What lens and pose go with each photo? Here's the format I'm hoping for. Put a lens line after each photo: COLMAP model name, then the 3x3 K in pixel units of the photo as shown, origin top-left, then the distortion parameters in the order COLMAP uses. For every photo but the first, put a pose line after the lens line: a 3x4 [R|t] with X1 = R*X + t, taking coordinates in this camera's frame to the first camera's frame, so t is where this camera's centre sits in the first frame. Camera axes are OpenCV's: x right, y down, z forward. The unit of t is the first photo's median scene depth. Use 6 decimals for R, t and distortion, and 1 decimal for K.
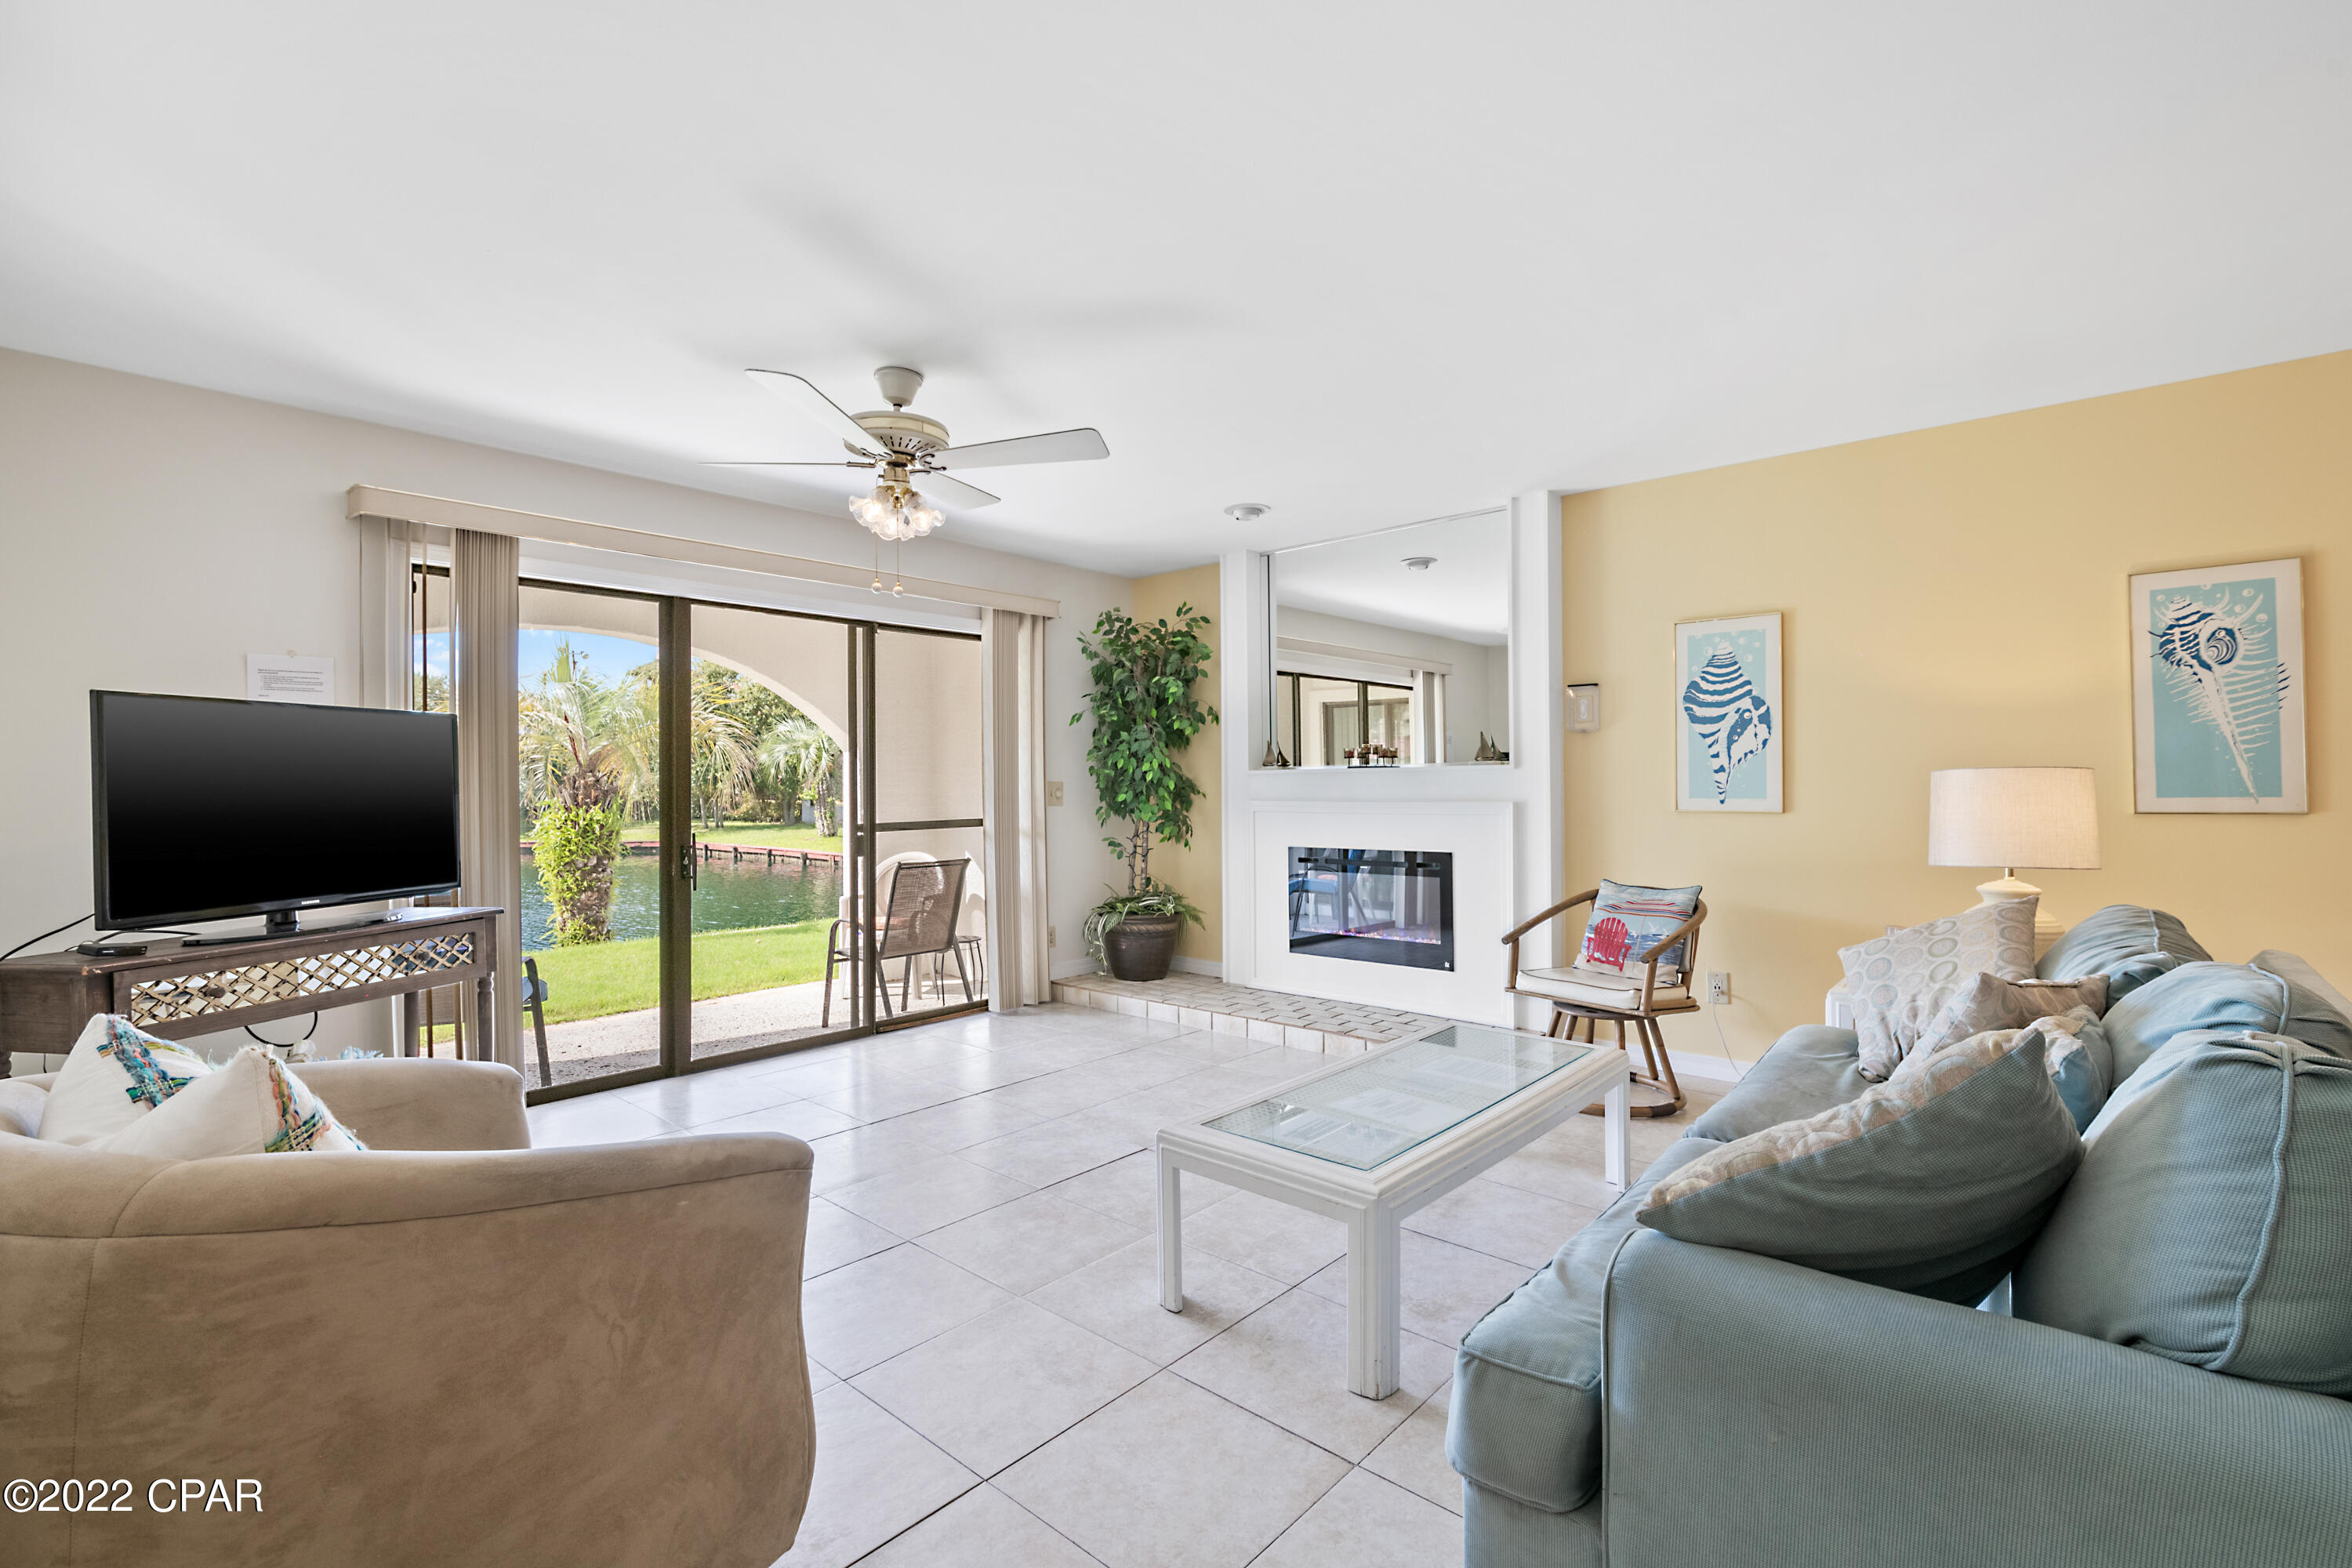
lens RADIAL K [[1036.5, 0, 1161.5], [0, 1036.5, 775.5], [0, 0, 1]] dist [0.002924, -0.000001]
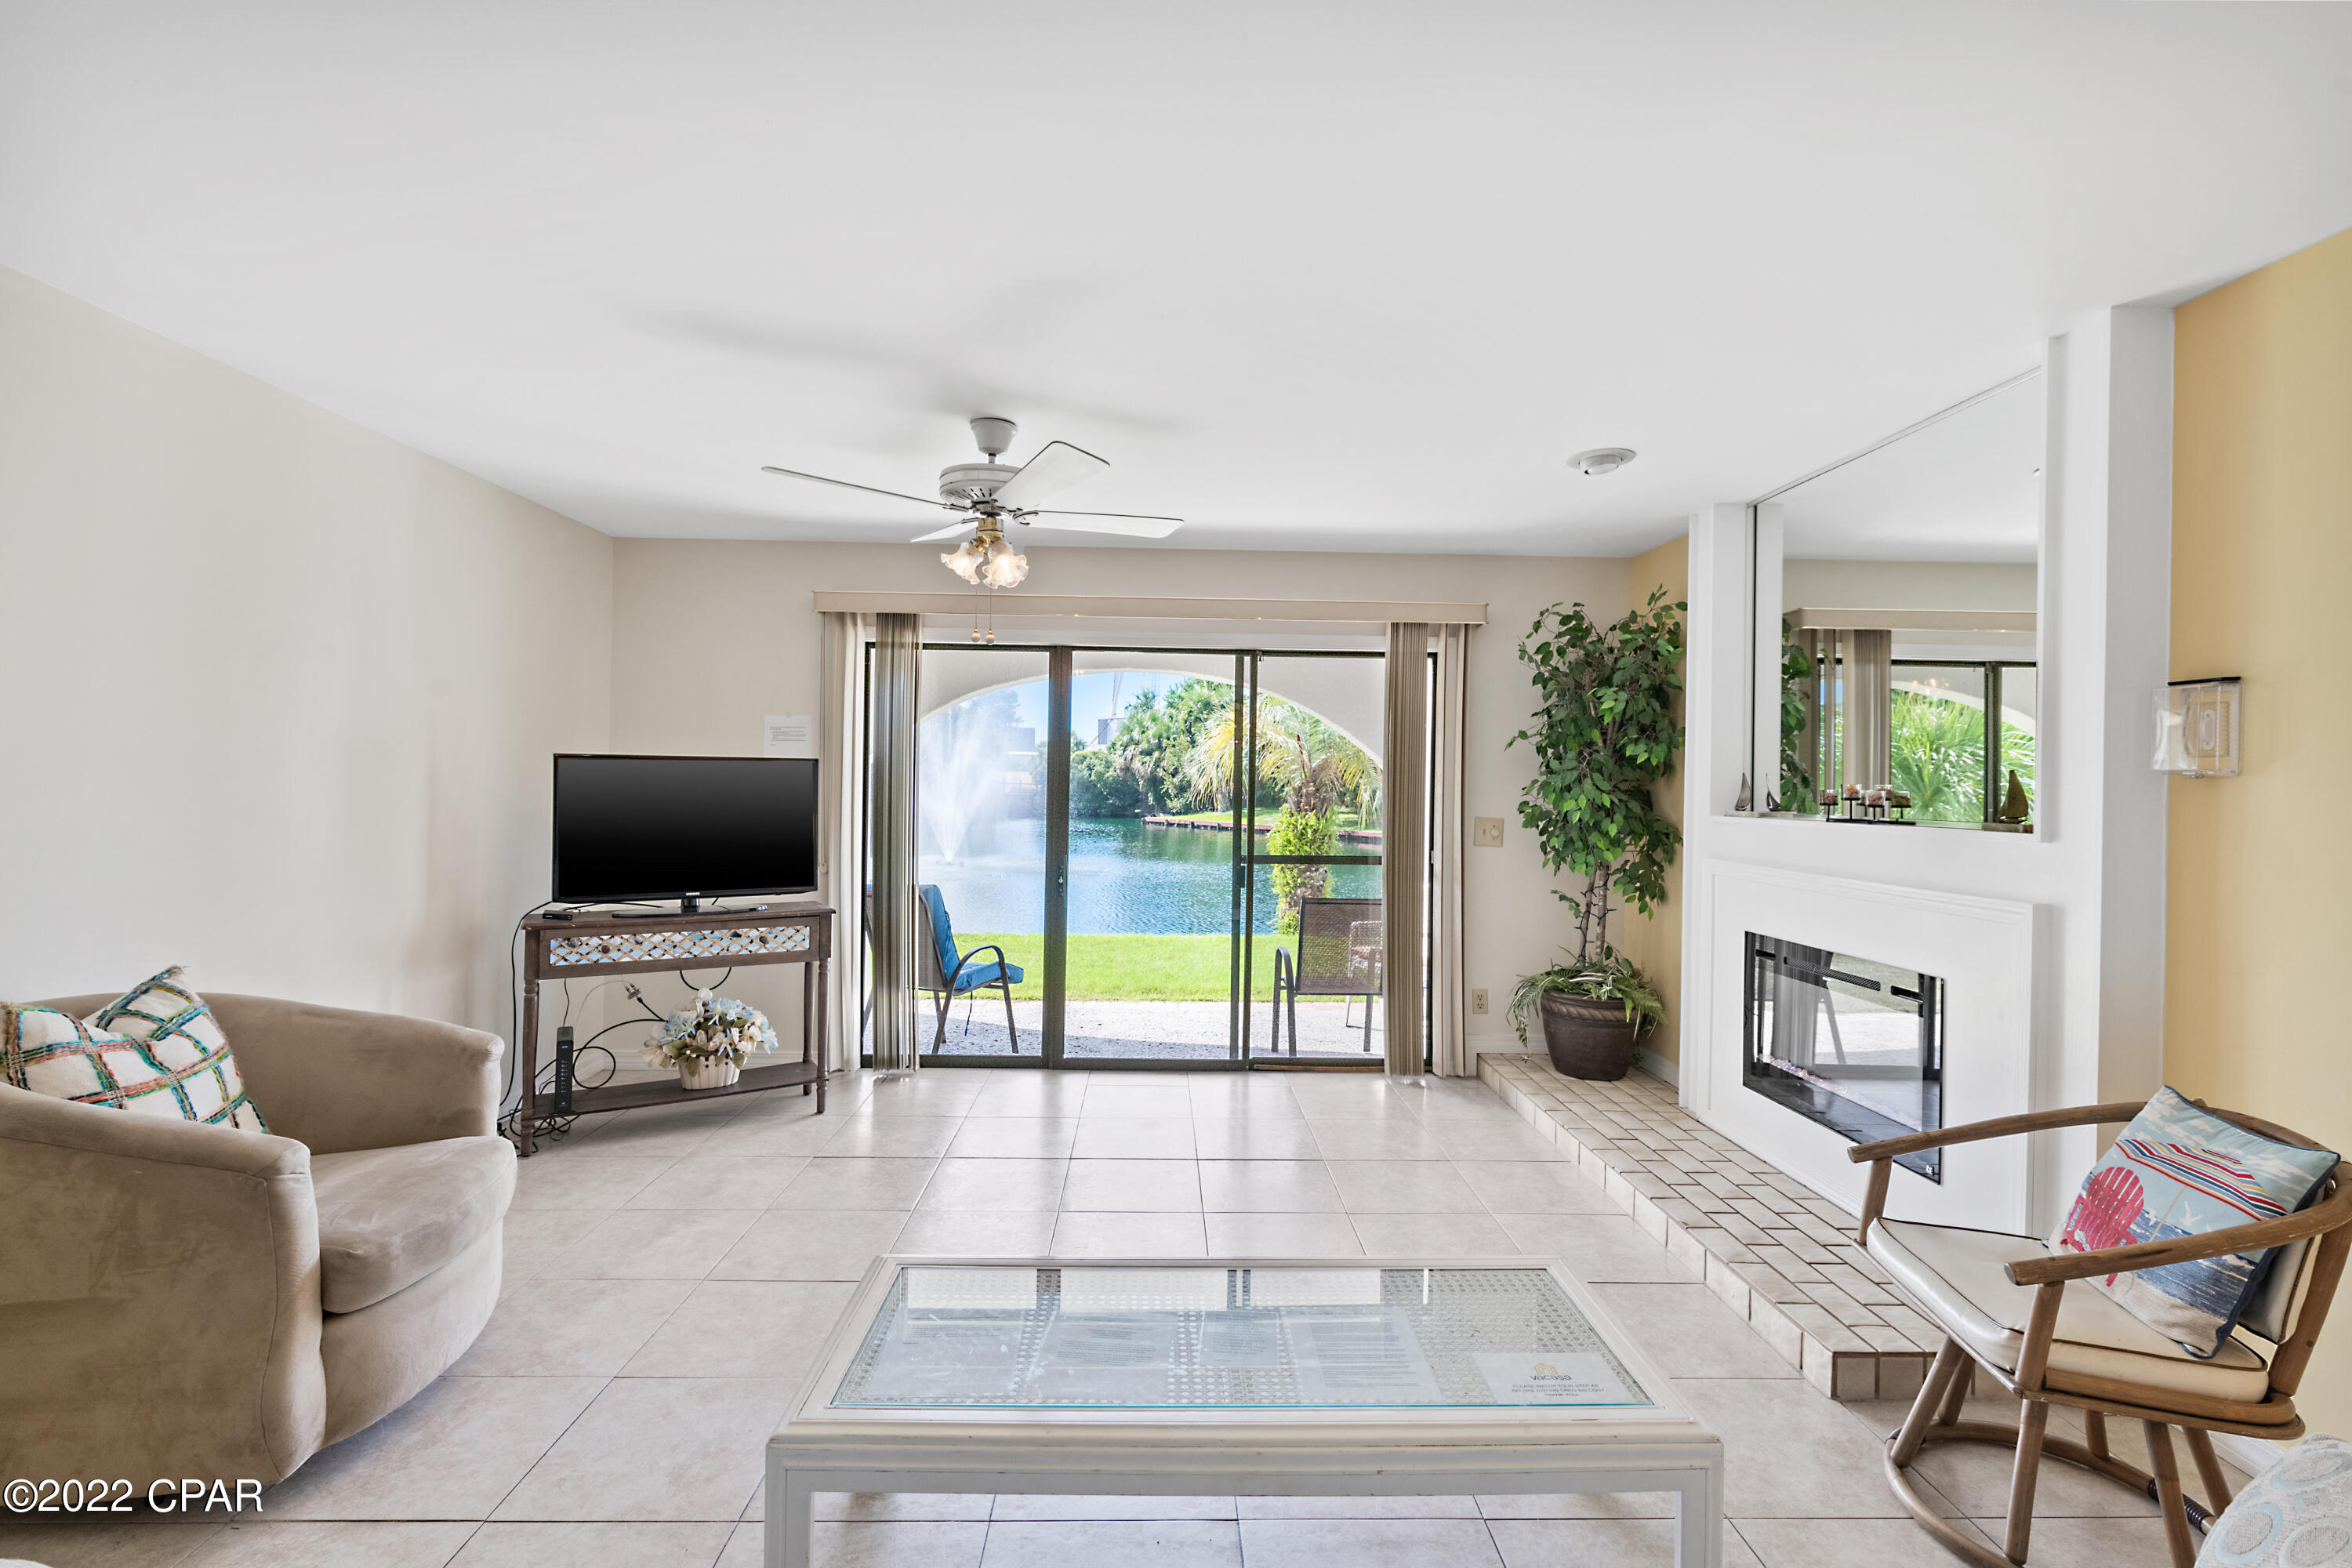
lens RADIAL K [[1032.6, 0, 1186.1], [0, 1032.6, 778.5], [0, 0, 1]] dist [0.006296, -0.000519]
pose [[0.688775, 0.017152, -0.724772, 0.460557], [-0.015480, 0.999840, 0.008951, -0.041080], [0.724810, 0.005054, 0.688930, 0.336948]]
